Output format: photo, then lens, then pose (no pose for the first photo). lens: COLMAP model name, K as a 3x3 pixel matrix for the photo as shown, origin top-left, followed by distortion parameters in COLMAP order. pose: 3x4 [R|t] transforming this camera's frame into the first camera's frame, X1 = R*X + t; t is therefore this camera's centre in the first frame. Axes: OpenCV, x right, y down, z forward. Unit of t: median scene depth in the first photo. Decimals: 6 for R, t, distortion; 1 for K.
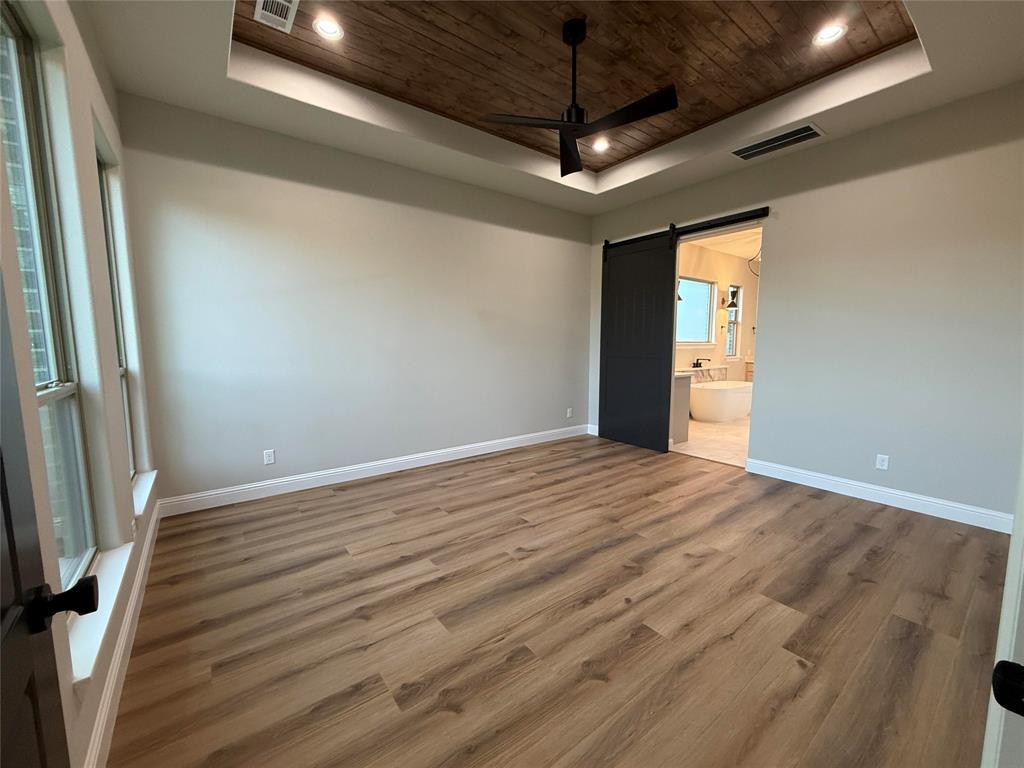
lens RADIAL K [[408.4, 0, 509.1], [0, 408.4, 386.0], [0, 0, 1]] dist [-0.000311, -0.000063]
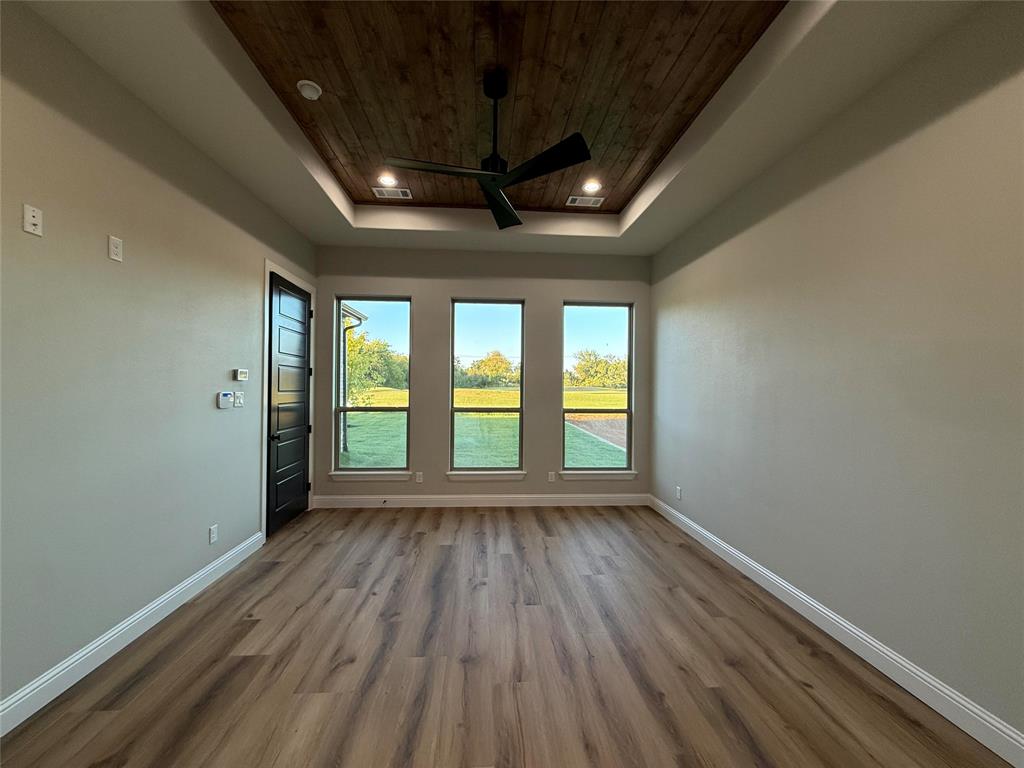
lens RADIAL K [[408.4, 0, 509.1], [0, 408.4, 386.0], [0, 0, 1]] dist [-0.000311, -0.000063]
pose [[-0.547136, -0.004839, -0.837030, 0.968794], [-0.098032, 0.993472, 0.058337, -0.223403], [0.831283, 0.113974, -0.544038, 1.668507]]
